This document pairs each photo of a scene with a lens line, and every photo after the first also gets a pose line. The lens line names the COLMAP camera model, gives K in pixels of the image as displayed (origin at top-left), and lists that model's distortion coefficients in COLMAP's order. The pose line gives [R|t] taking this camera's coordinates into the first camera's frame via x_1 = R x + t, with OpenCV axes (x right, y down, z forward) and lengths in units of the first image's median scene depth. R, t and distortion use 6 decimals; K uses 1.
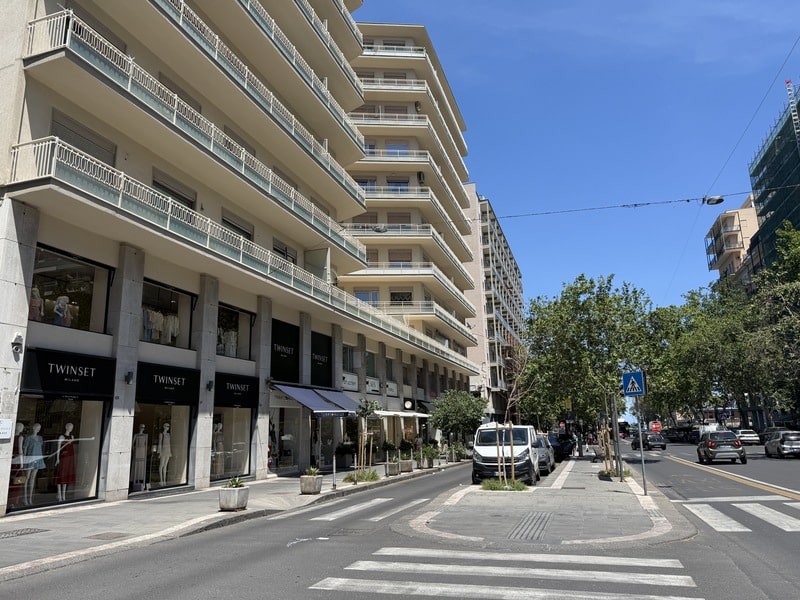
lens RADIAL K [[564.4, 0, 401.2], [0, 564.4, 299.6], [0, 0, 1]] dist [0.077431, -0.076835]
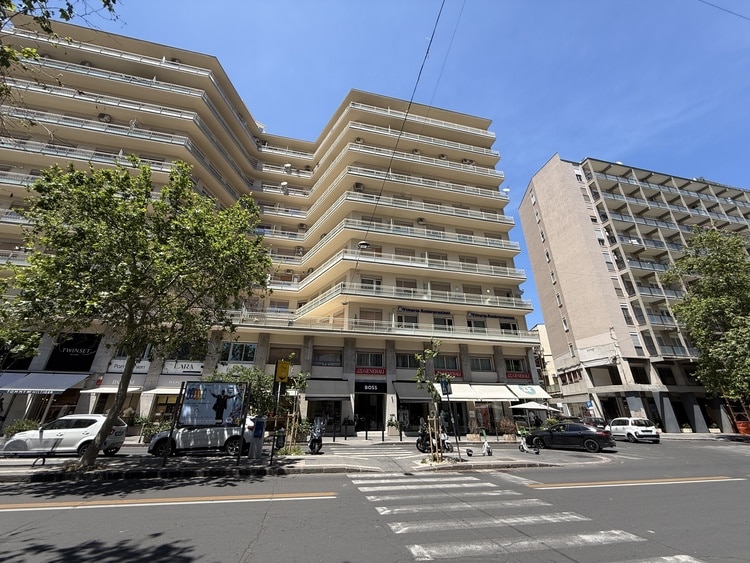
lens RADIAL K [[300.9, 0, 373.3], [0, 300.9, 280.6], [0, 0, 1]] dist [-0.001057, -0.000425]
pose [[0.510701, -0.316359, -0.799438, 0.798053], [0.173660, 0.948632, -0.264461, 0.236493], [0.842037, -0.003770, 0.539406, 1.095732]]
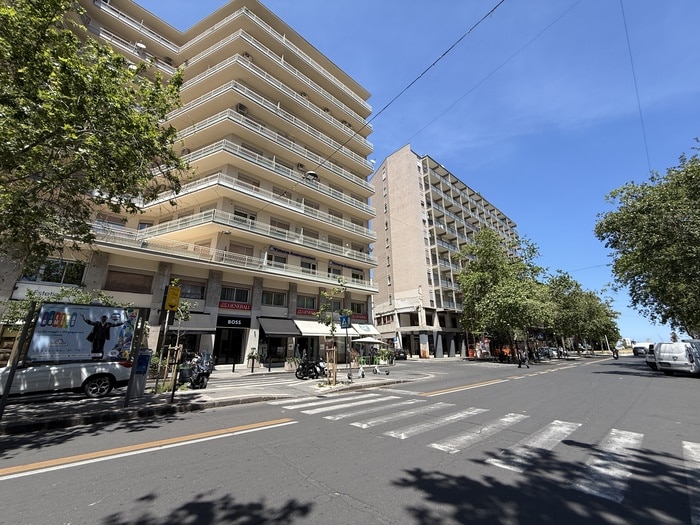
lens RADIAL K [[280.5, 0, 349.5], [0, 280.5, 261.9], [0, 0, 1]] dist [-0.000243, 0.000207]
pose [[0.866065, -0.125559, -0.483907, 0.704620], [0.095928, 0.991698, -0.085630, 0.229629], [0.490641, 0.027741, 0.870920, 1.029176]]
